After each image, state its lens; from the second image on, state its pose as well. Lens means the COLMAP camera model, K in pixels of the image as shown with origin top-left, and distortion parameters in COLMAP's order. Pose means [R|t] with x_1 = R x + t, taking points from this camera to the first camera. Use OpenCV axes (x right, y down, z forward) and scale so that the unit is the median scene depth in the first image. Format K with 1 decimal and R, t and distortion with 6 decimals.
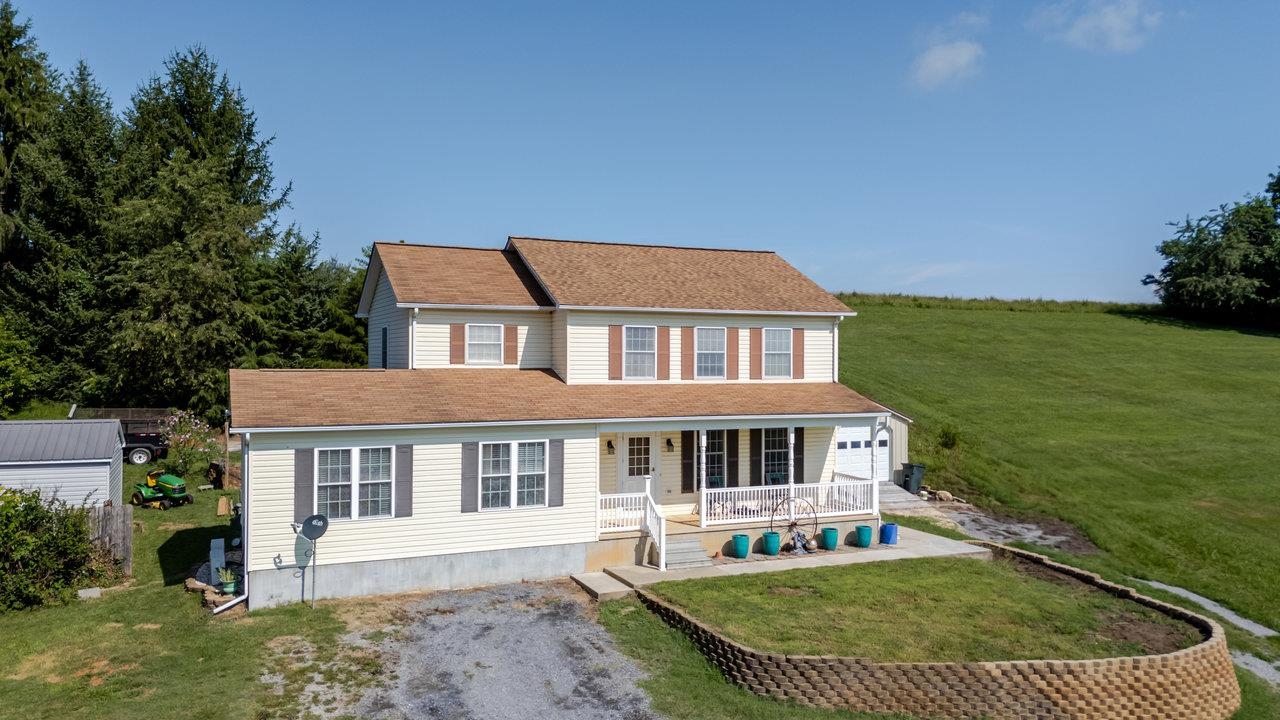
lens RADIAL K [[941.8, 0, 629.9], [0, 941.8, 360.6], [0, 0, 1]] dist [0.060391, -0.033781]
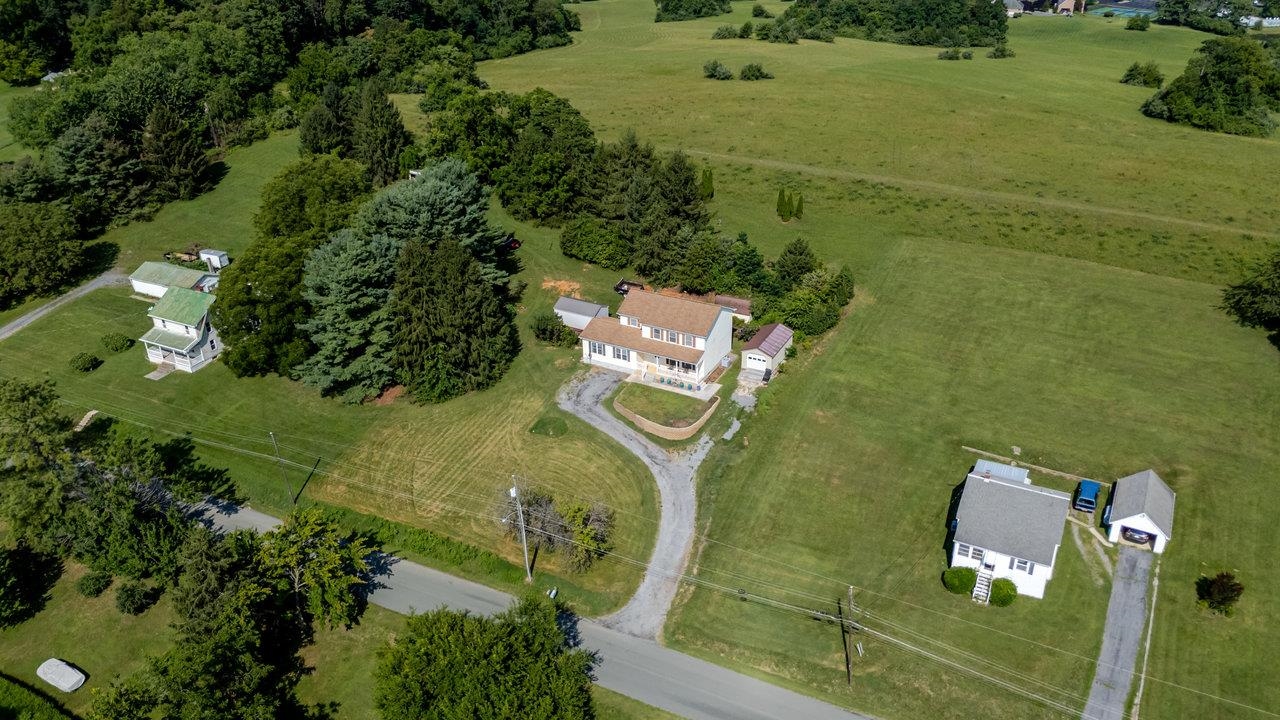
lens RADIAL K [[941.8, 0, 646.5], [0, 941.8, 364.8], [0, 0, 1]] dist [0.060391, -0.033781]
pose [[0.627809, 0.355922, -0.692225, 3.648296], [-0.000449, 0.889495, 0.456945, -2.243810], [0.778367, -0.286563, 0.558592, -1.865958]]
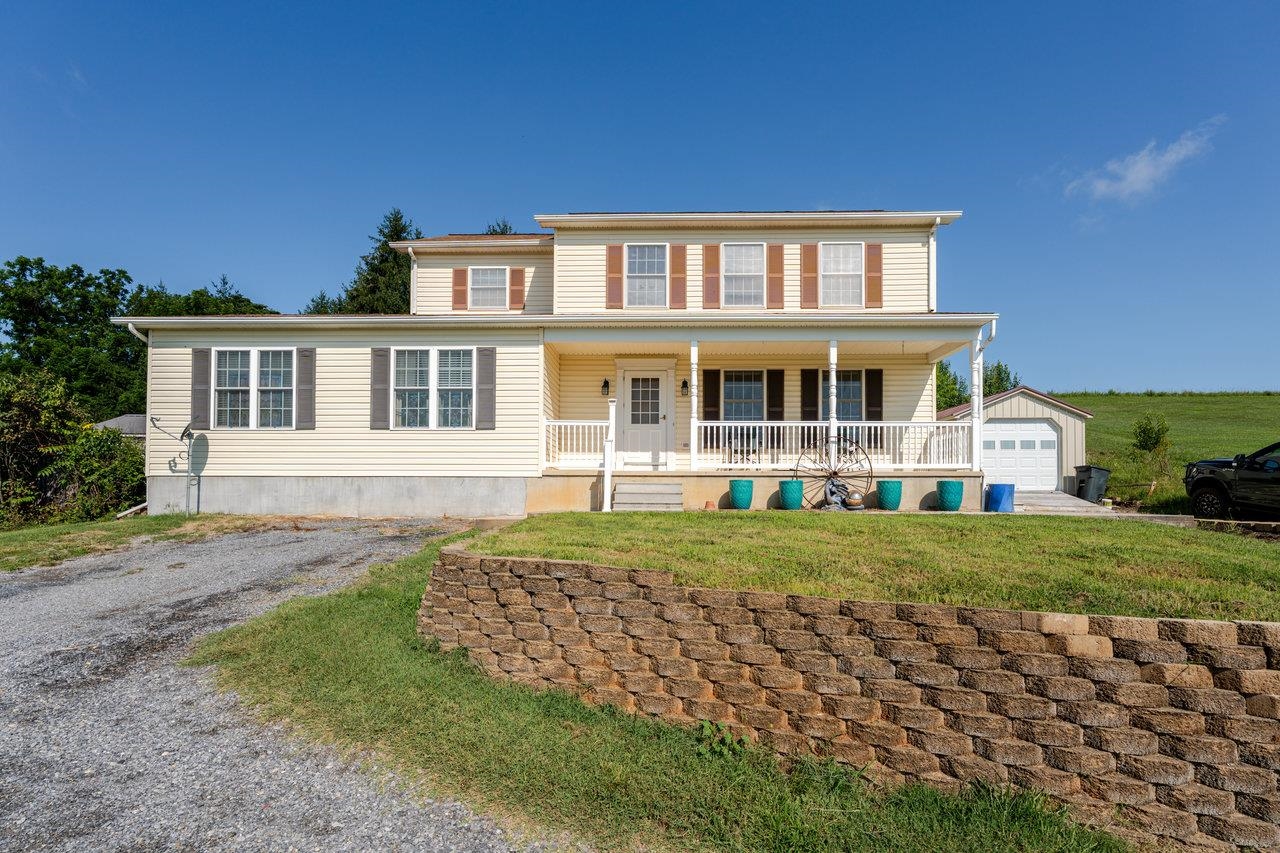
lens RADIAL K [[607.4, 0, 622.1], [0, 607.4, 486.9], [0, 0, 1]] dist [0.003629, -0.000003]
pose [[0.904770, -0.002146, -0.425895, 0.253377], [-0.003863, 0.999905, -0.013246, 0.213612], [0.425883, 0.013629, 0.904676, 0.586133]]
